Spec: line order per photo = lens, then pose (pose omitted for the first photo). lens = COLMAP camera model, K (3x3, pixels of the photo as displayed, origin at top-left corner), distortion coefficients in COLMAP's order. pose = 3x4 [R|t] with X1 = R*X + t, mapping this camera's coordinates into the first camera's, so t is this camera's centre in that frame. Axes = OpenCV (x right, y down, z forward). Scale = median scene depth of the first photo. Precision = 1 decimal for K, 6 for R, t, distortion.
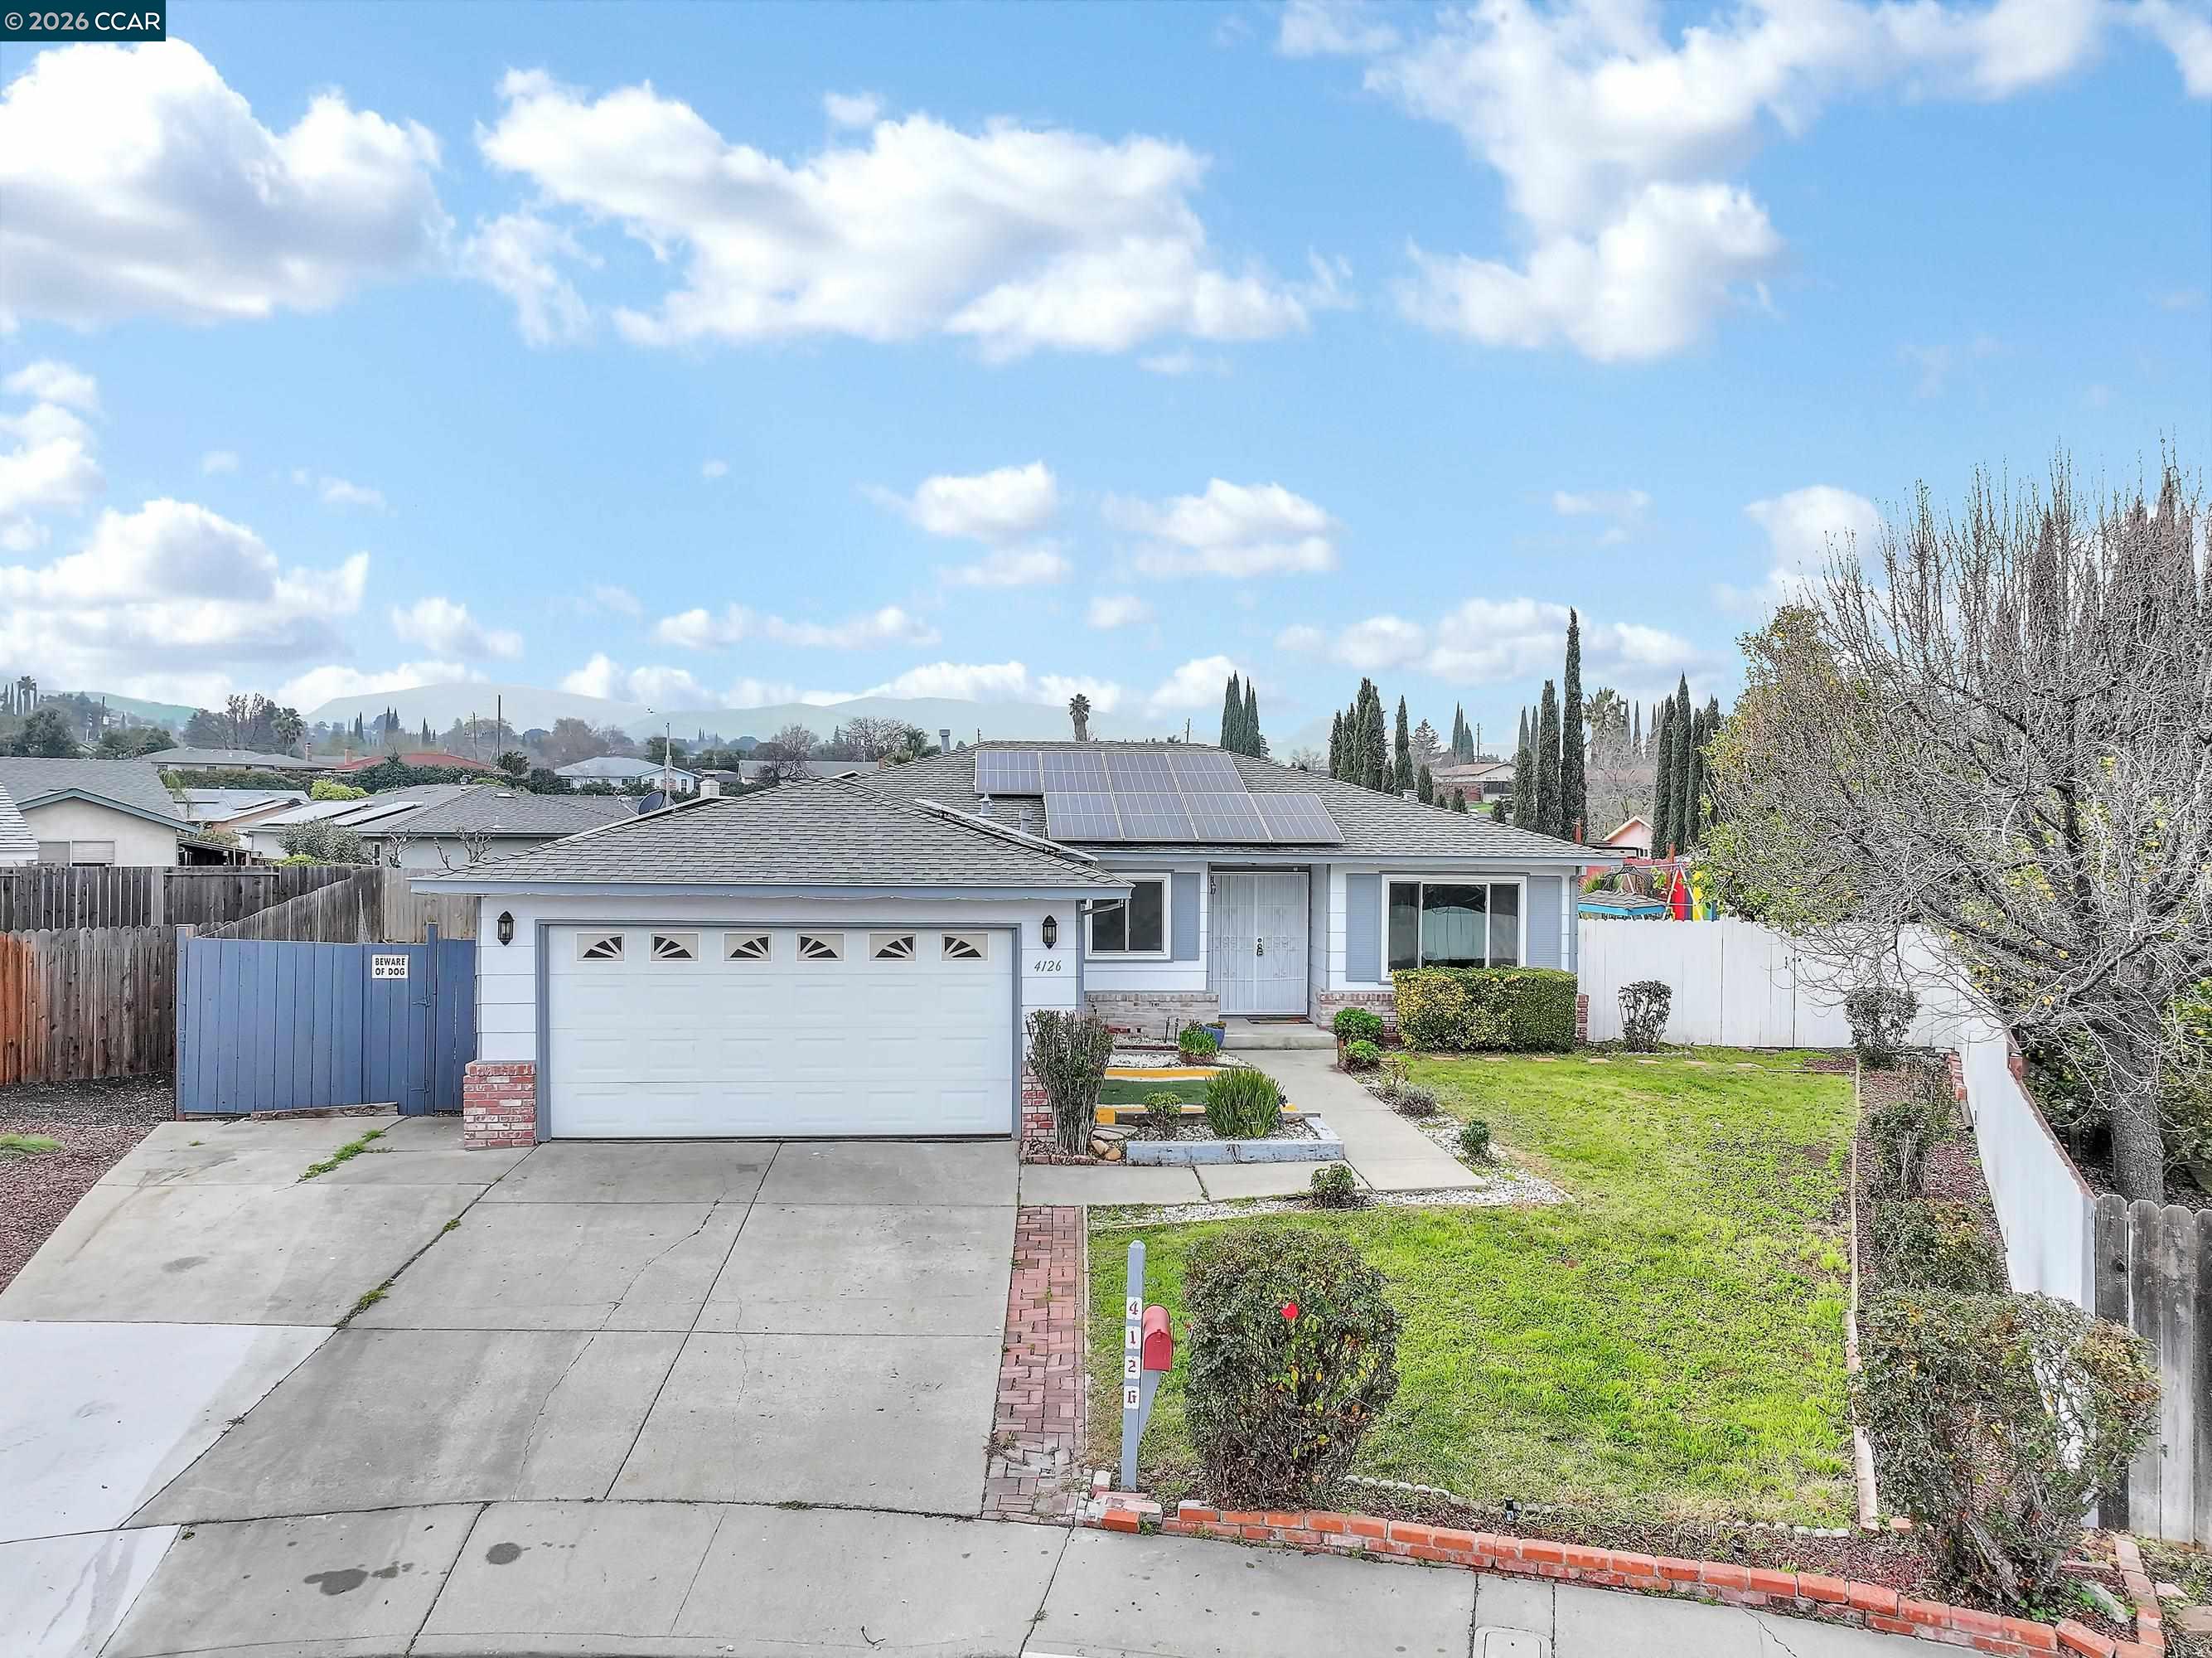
lens RADIAL K [[1585.2, 0, 1113.4], [0, 1585.2, 824.2], [0, 0, 1]] dist [0.004189, 0.009487]
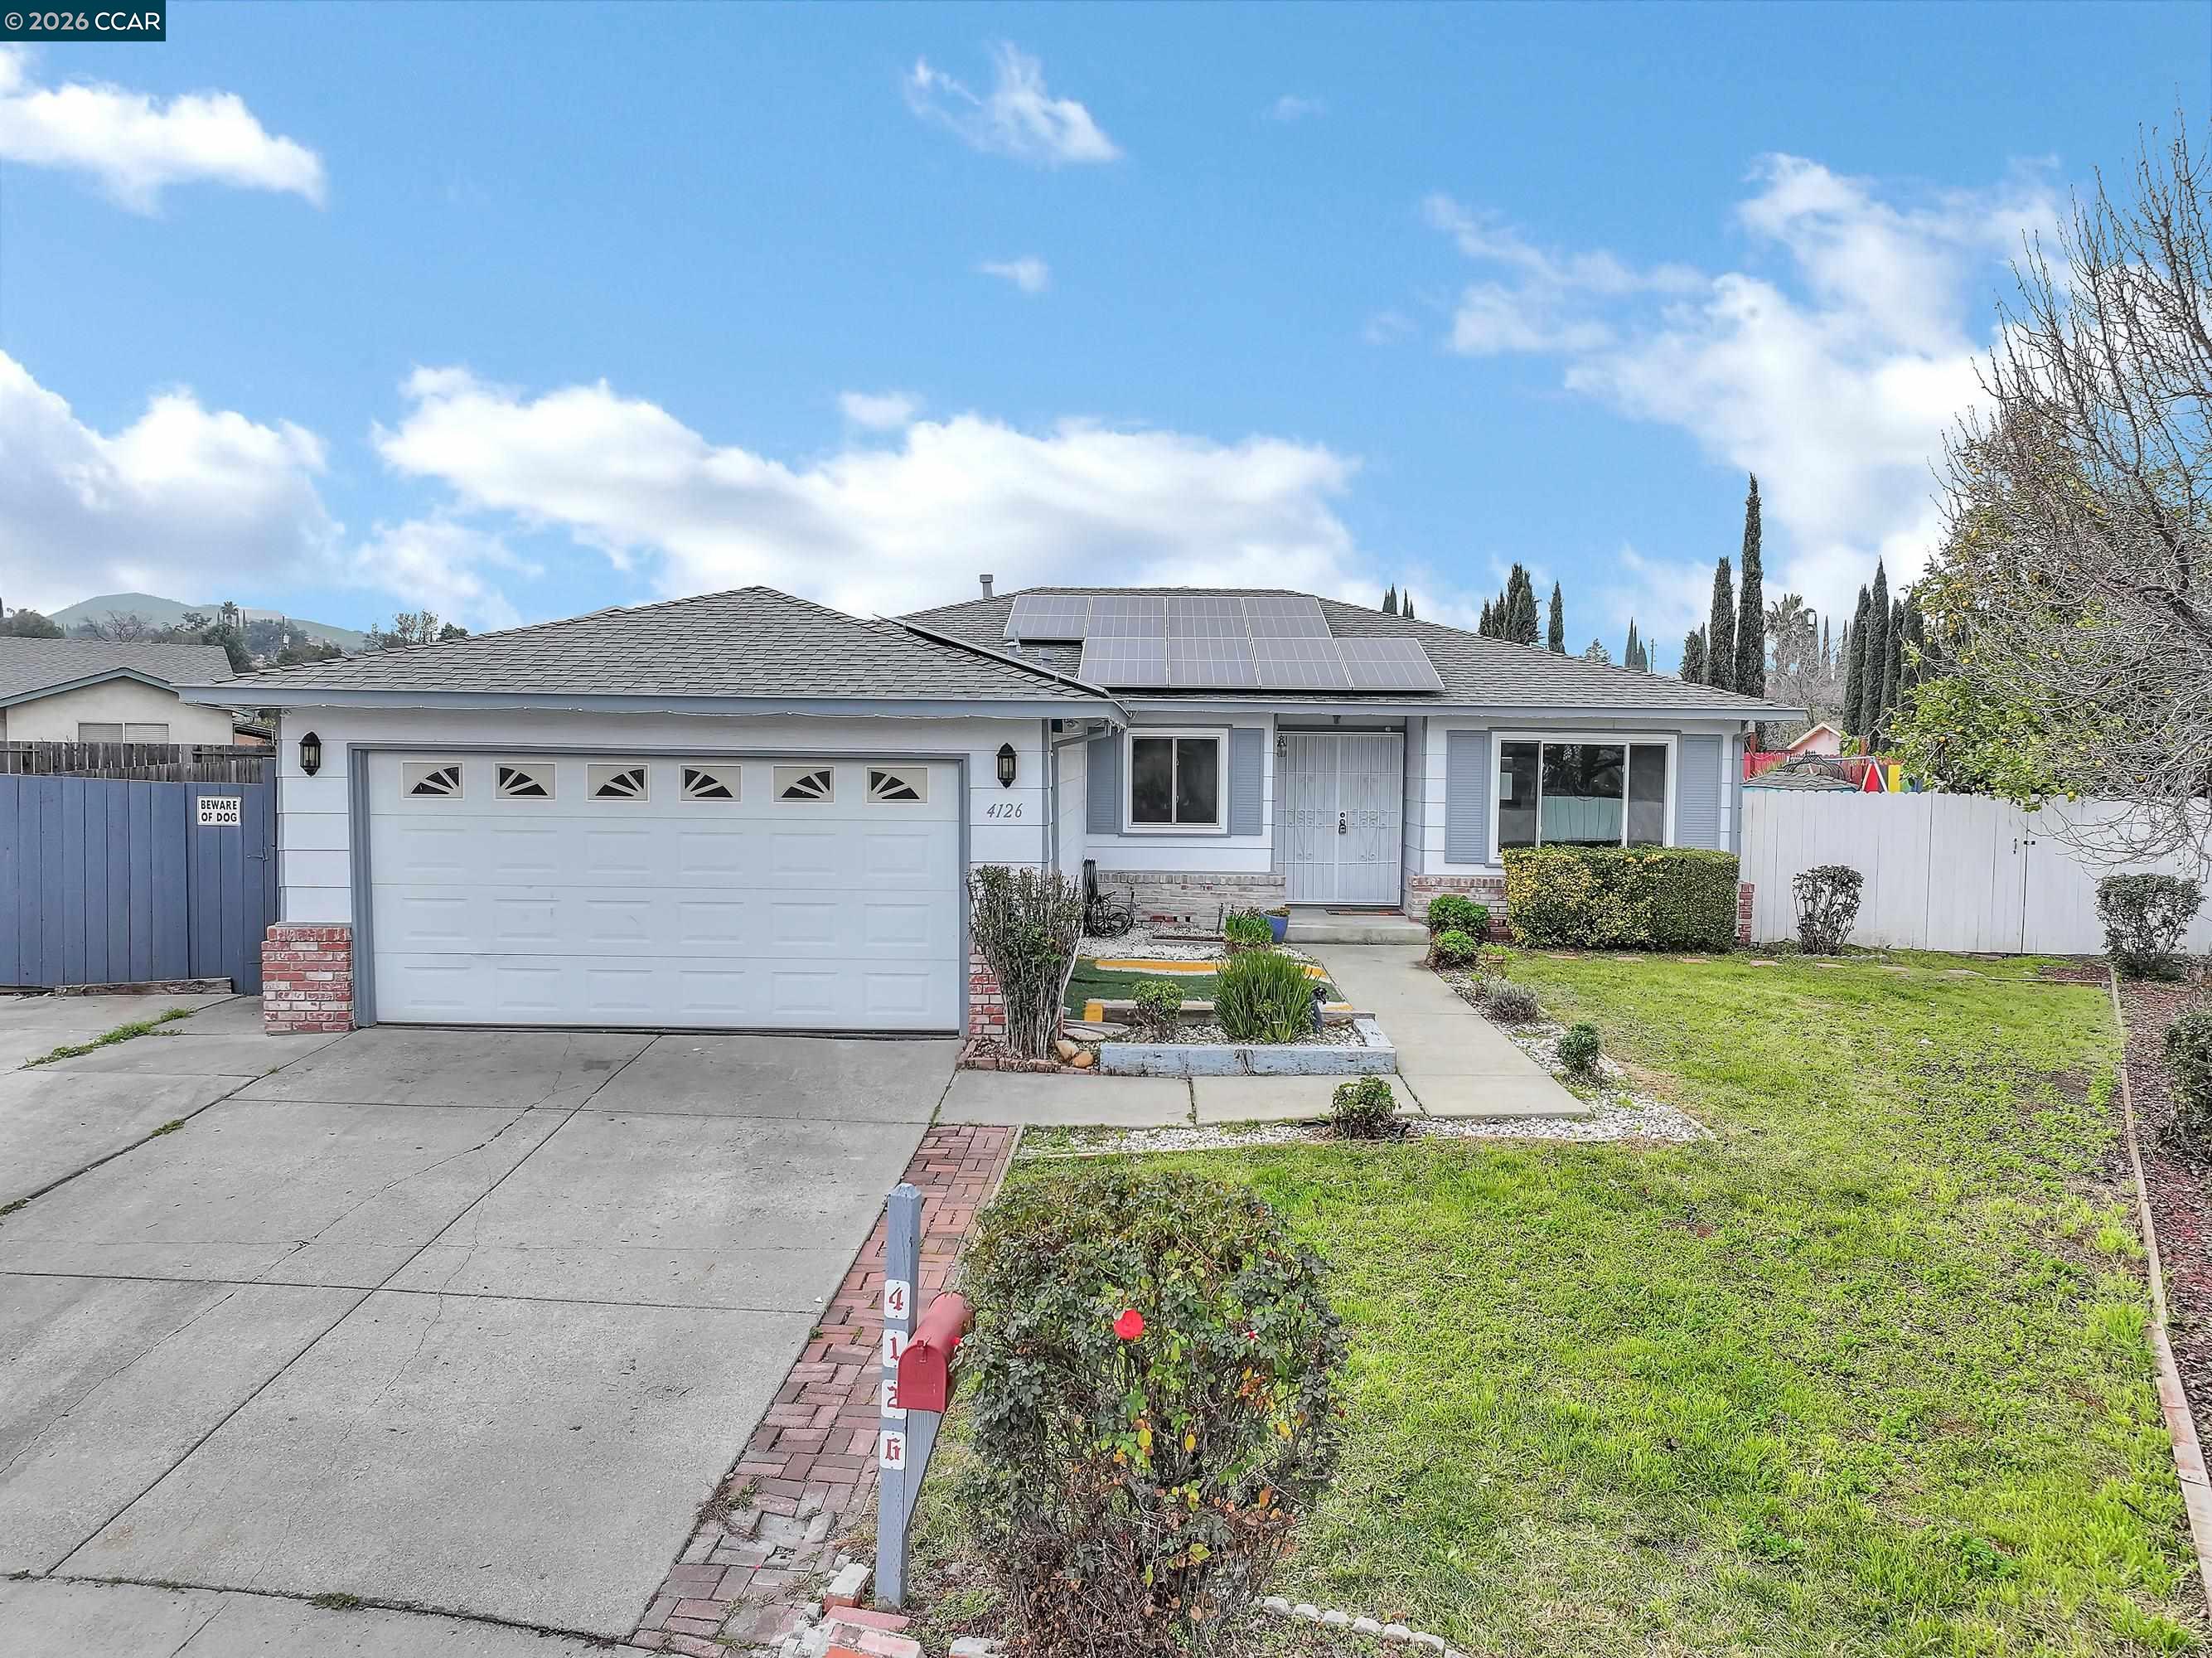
lens RADIAL K [[1585.2, 0, 1113.4], [0, 1585.2, 824.2], [0, 0, 1]] dist [0.004189, 0.009487]
pose [[0.994855, 0.008121, -0.100981, 0.088565], [-0.003432, 0.998912, 0.046519, 0.062237], [0.101249, -0.045933, 0.993800, 0.261648]]
